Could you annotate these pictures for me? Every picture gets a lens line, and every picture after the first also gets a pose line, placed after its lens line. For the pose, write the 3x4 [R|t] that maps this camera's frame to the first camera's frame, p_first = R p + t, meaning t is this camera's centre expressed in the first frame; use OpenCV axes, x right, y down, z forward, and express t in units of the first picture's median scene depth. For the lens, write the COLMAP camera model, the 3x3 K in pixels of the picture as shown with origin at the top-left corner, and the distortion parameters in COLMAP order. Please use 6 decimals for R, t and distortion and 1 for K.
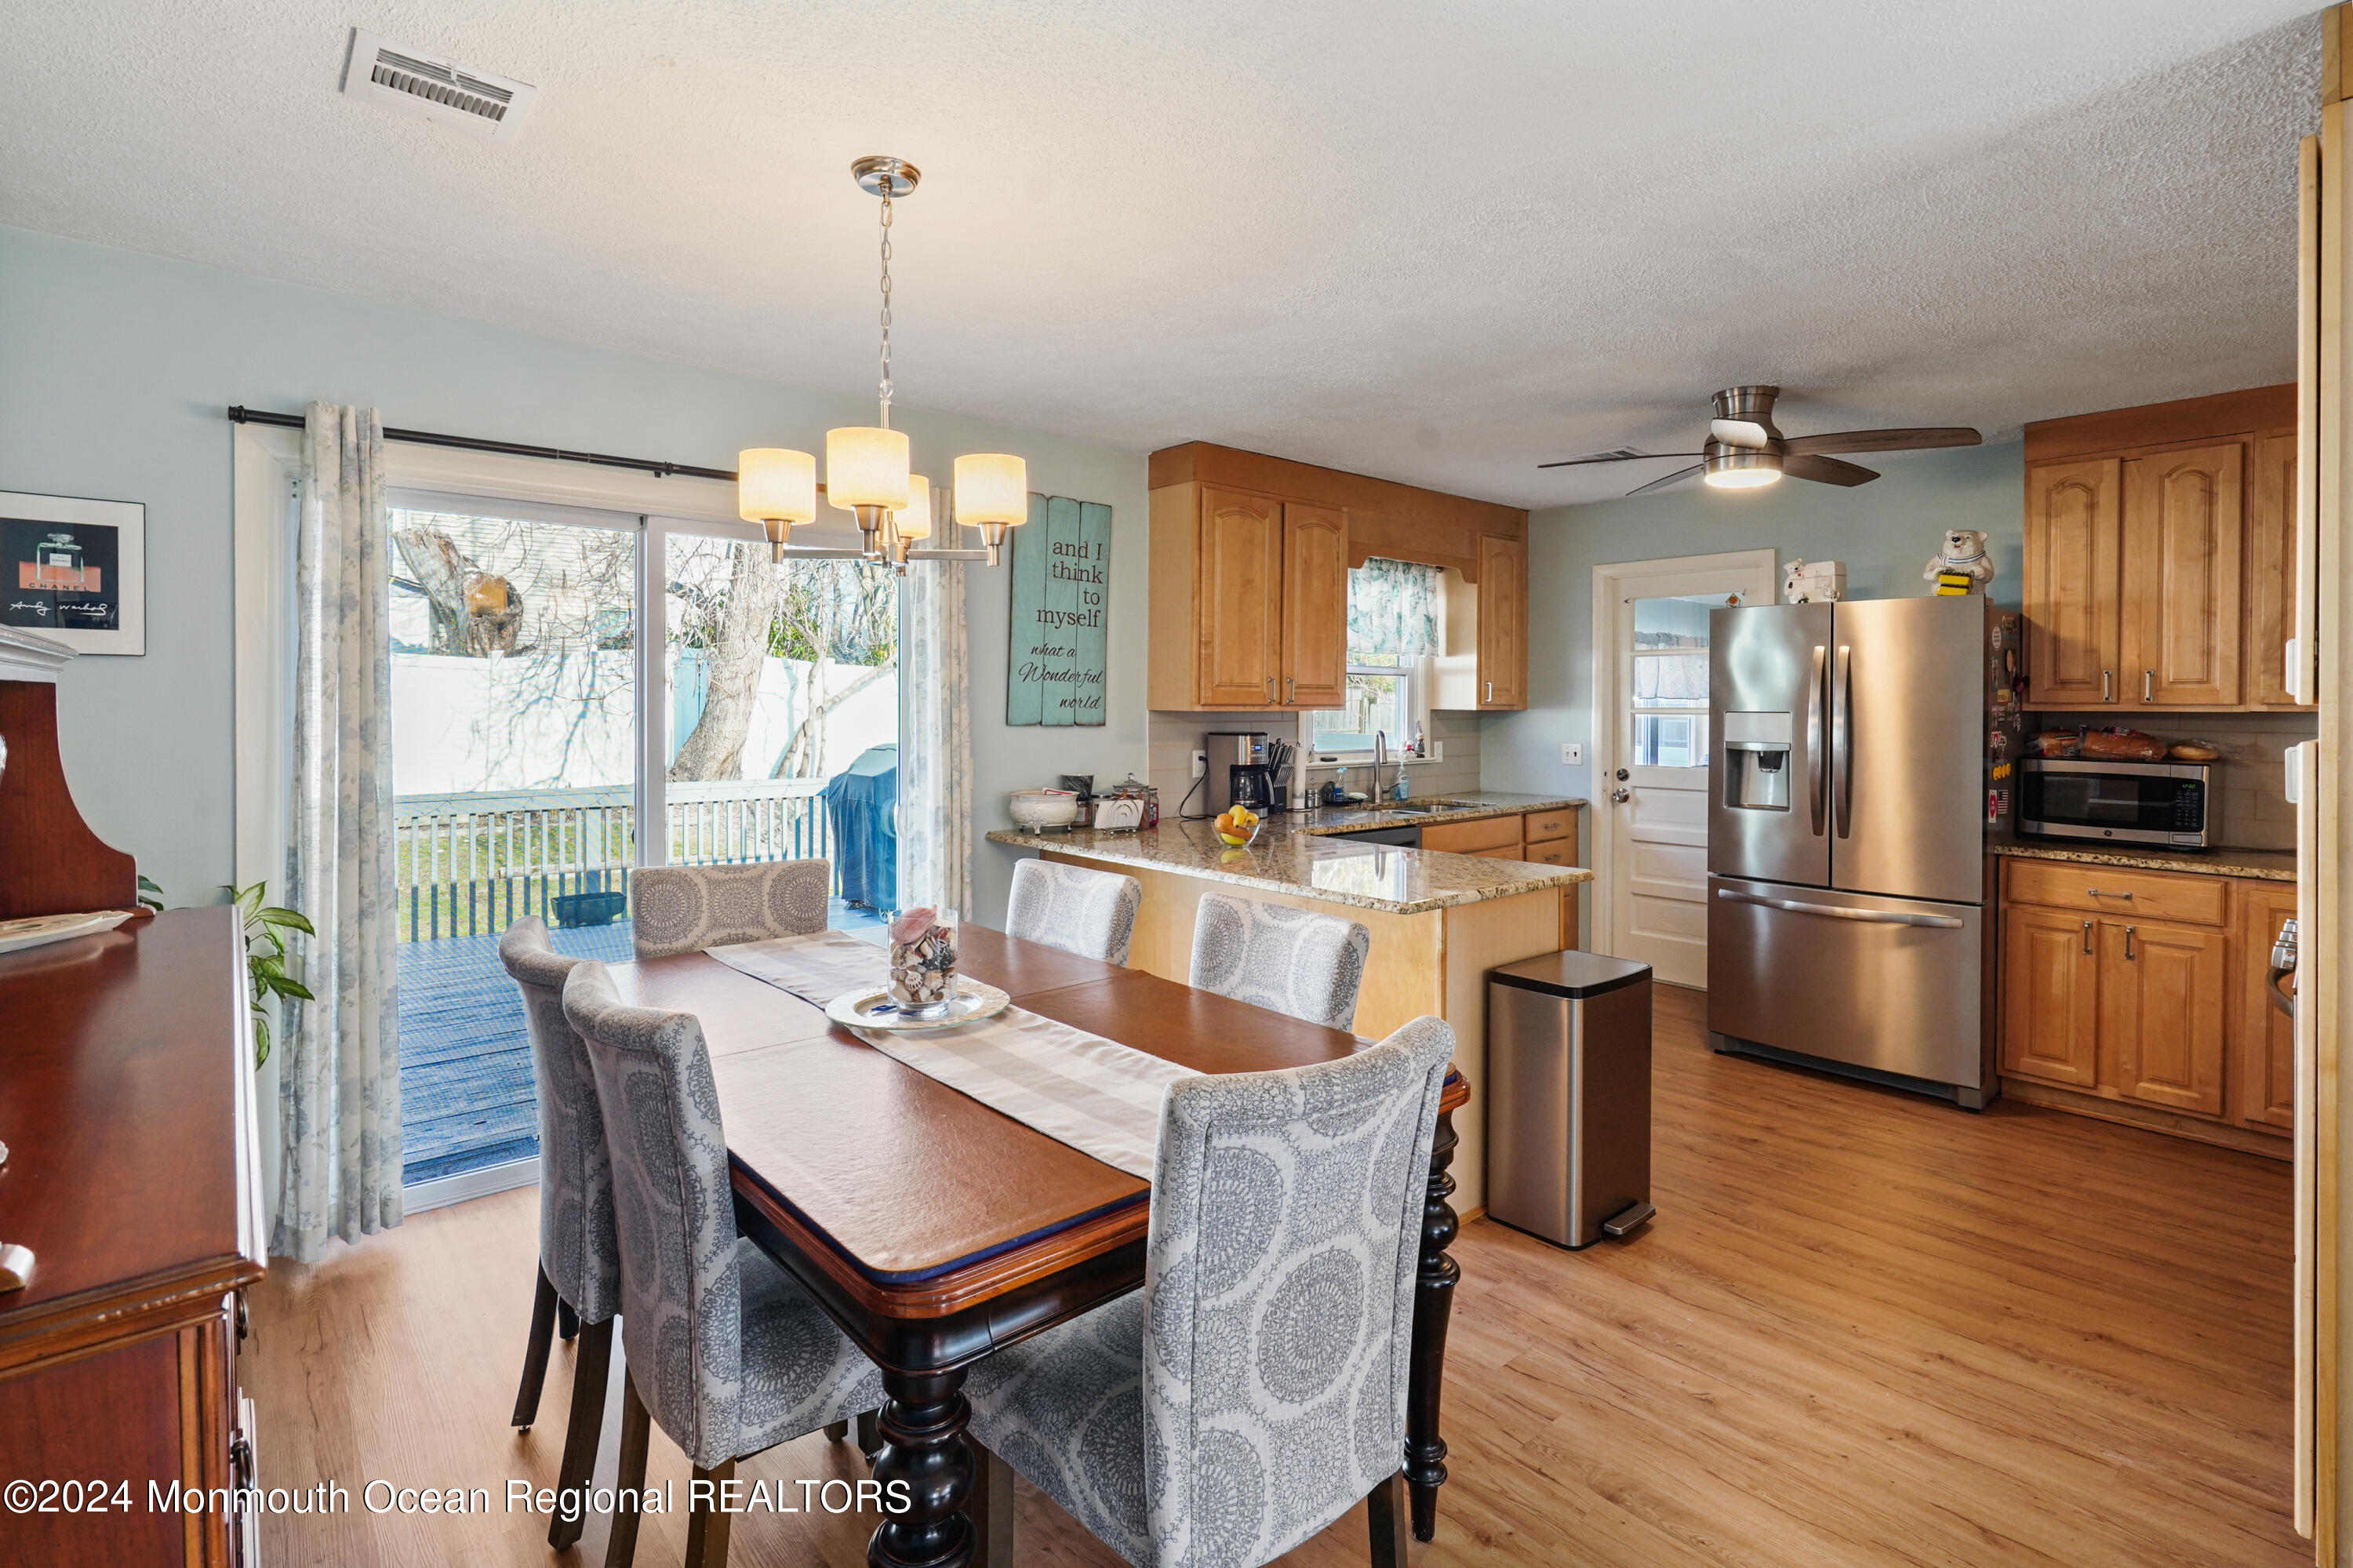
lens RADIAL K [[1112.7, 0, 1174.7], [0, 1112.7, 713.4], [0, 0, 1]] dist [-0.010550, 0.005059]
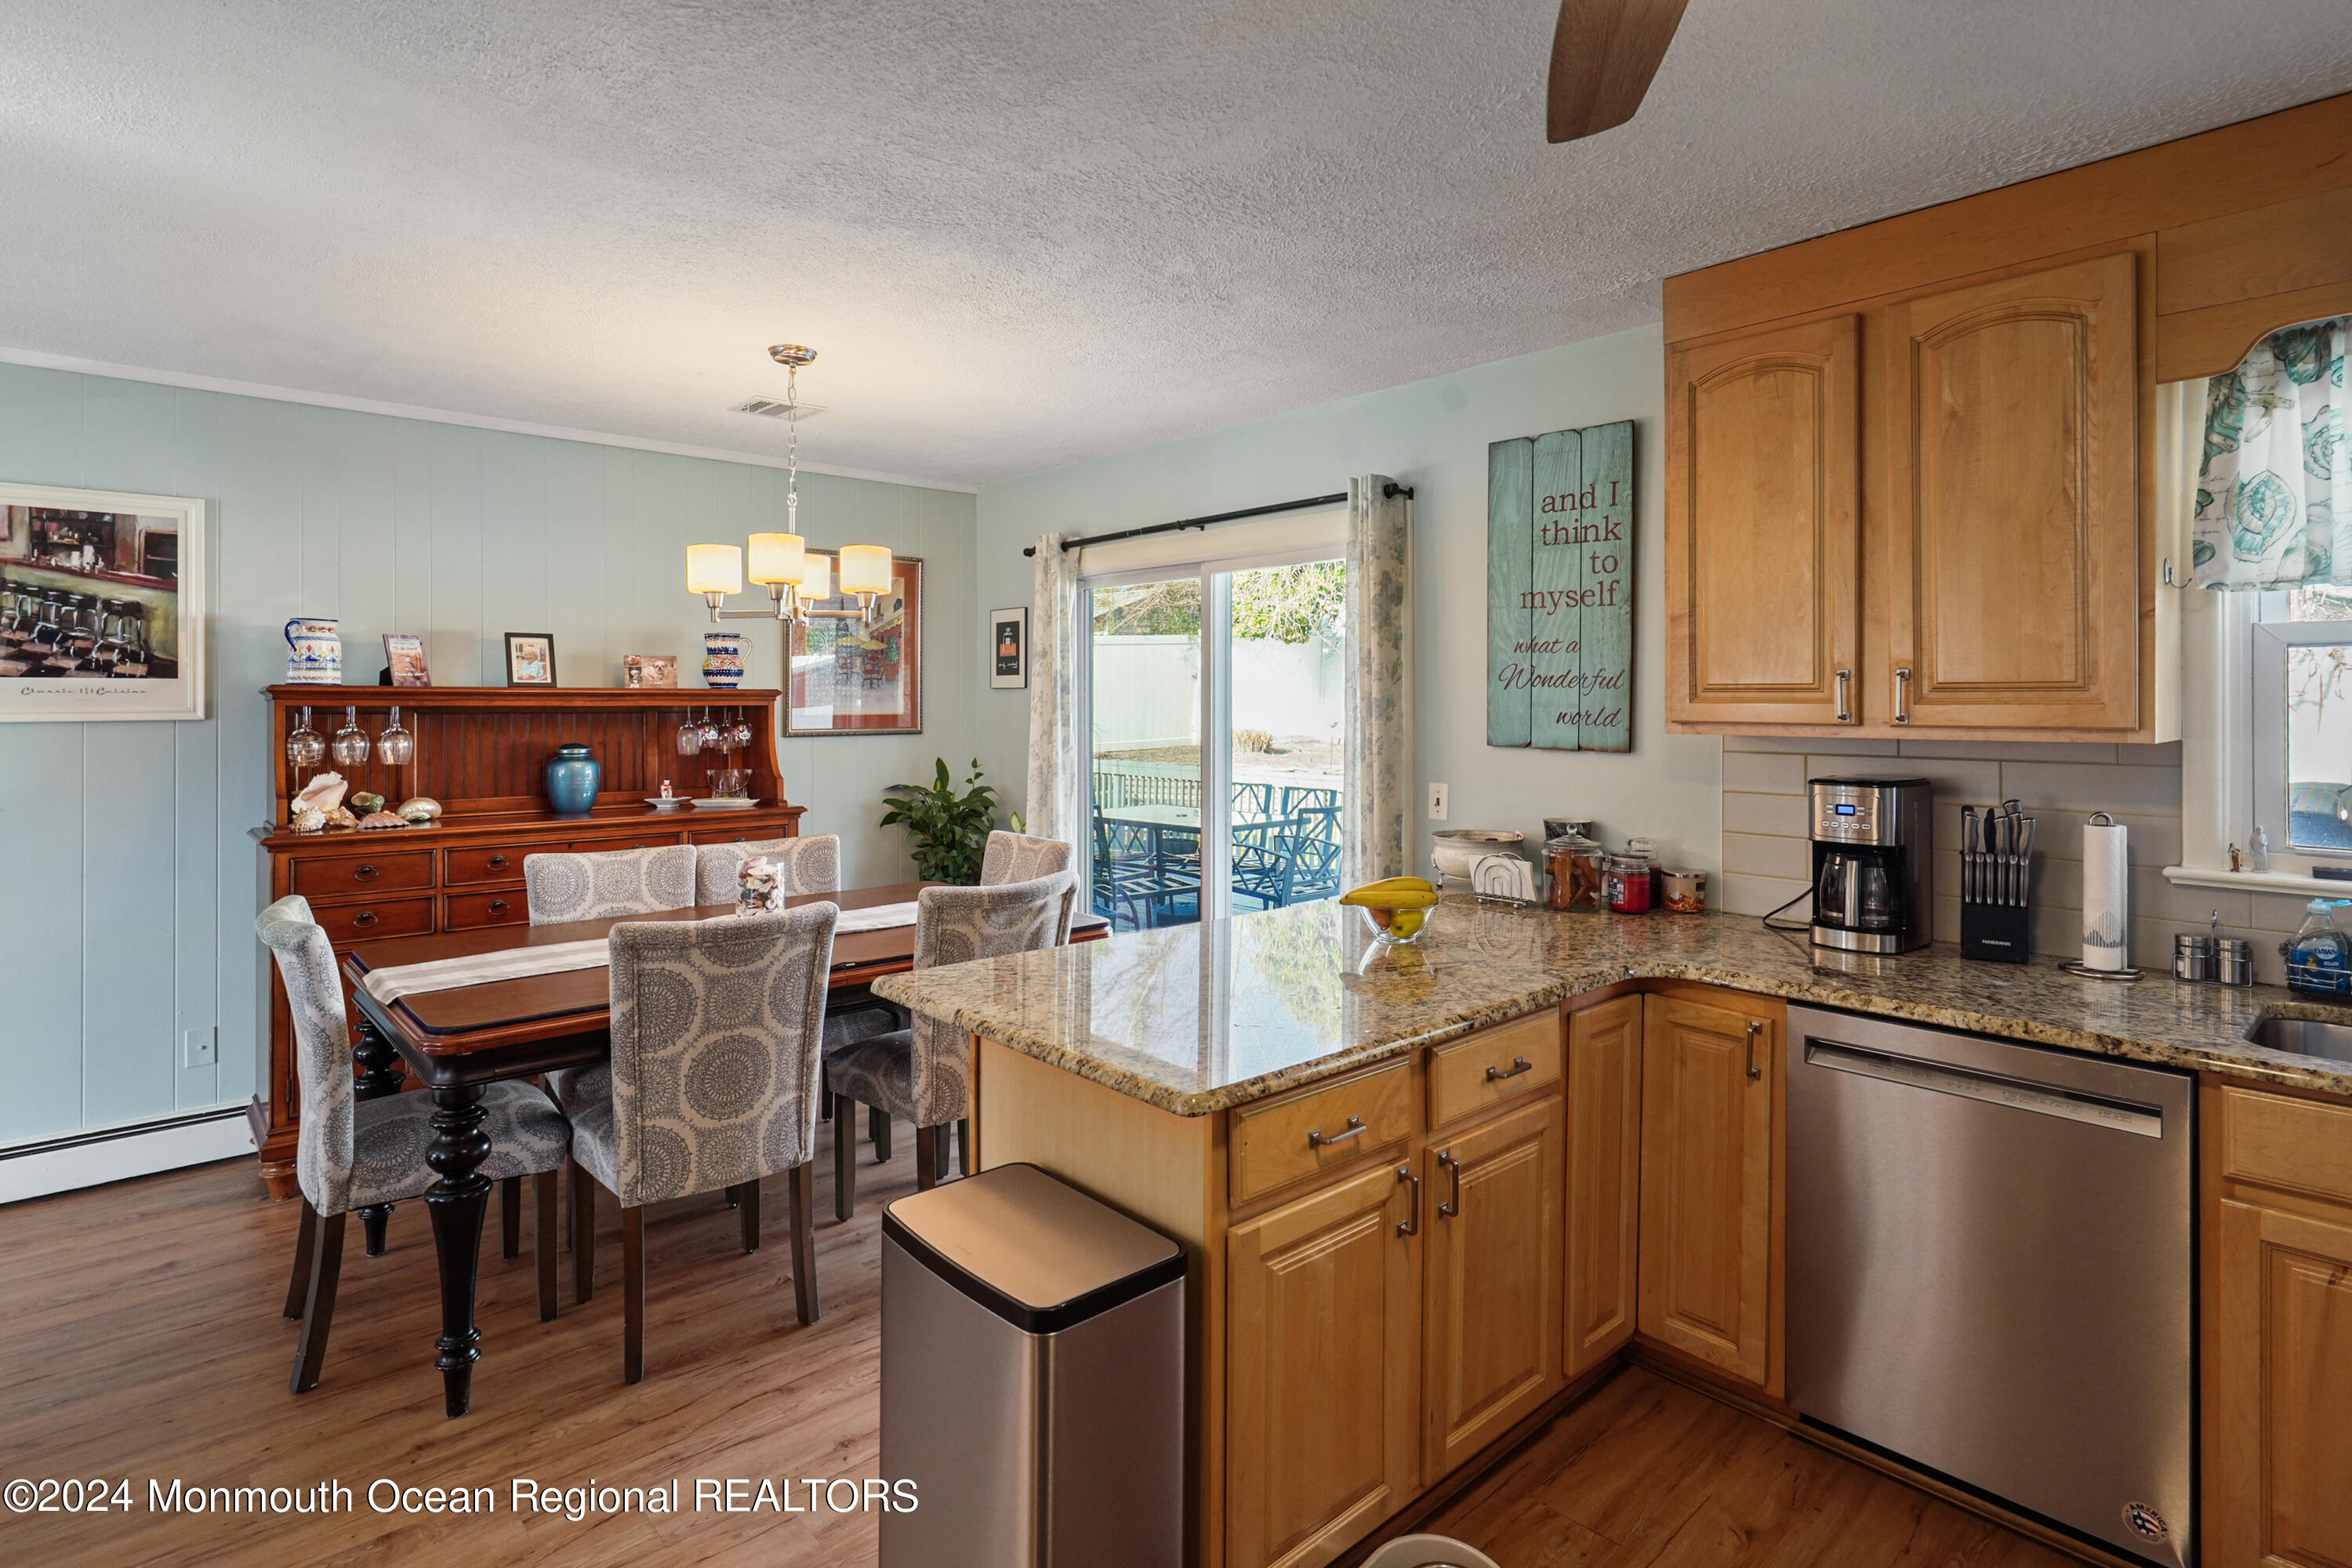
lens RADIAL K [[1175.2, 0, 1197.8], [0, 1175.2, 697.1], [0, 0, 1]] dist [-0.005394, 0.001844]
pose [[0.032526, -0.008175, -0.999437, 0.700602], [-0.010614, 0.999907, -0.008524, -0.014772], [0.999415, 0.010885, 0.032436, 0.803625]]
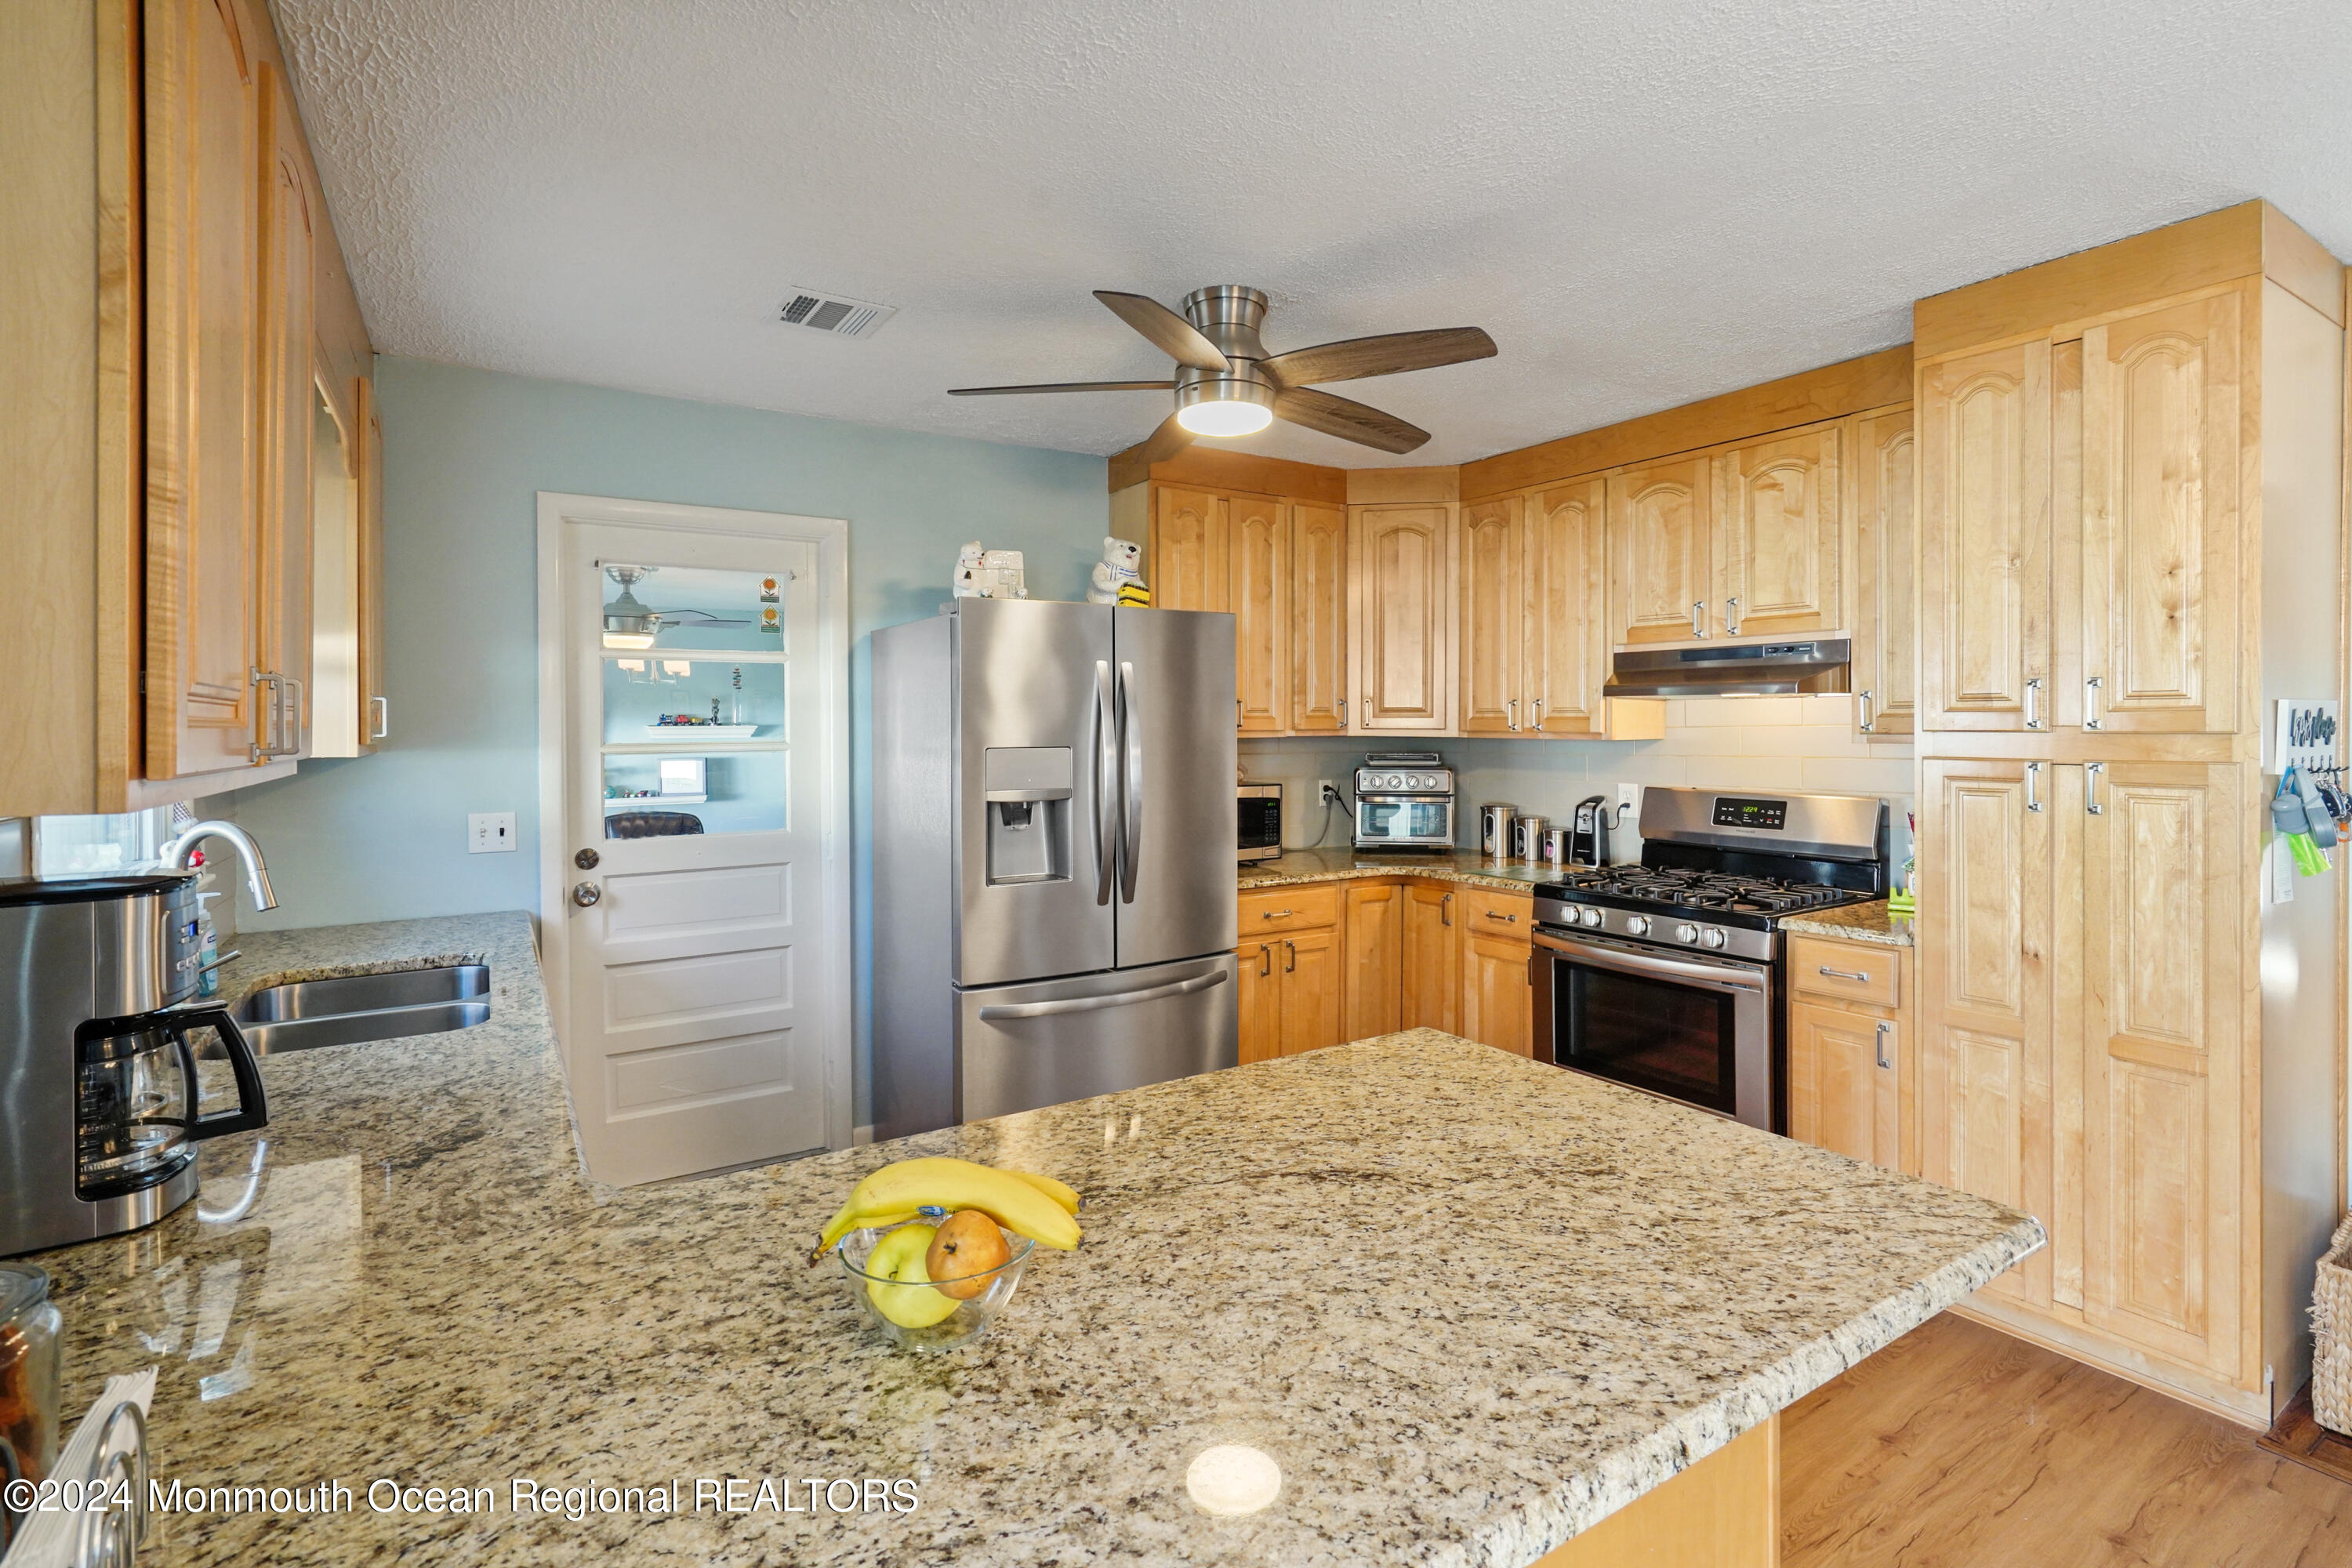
lens RADIAL K [[1112.2, 0, 1179.8], [0, 1112.2, 726.4], [0, 0, 1]] dist [-0.010550, 0.005059]
pose [[0.145277, -0.007247, 0.989364, -0.180079], [0.014638, 0.999879, 0.005174, -0.018205], [-0.989283, 0.013730, 0.145366, 0.850235]]
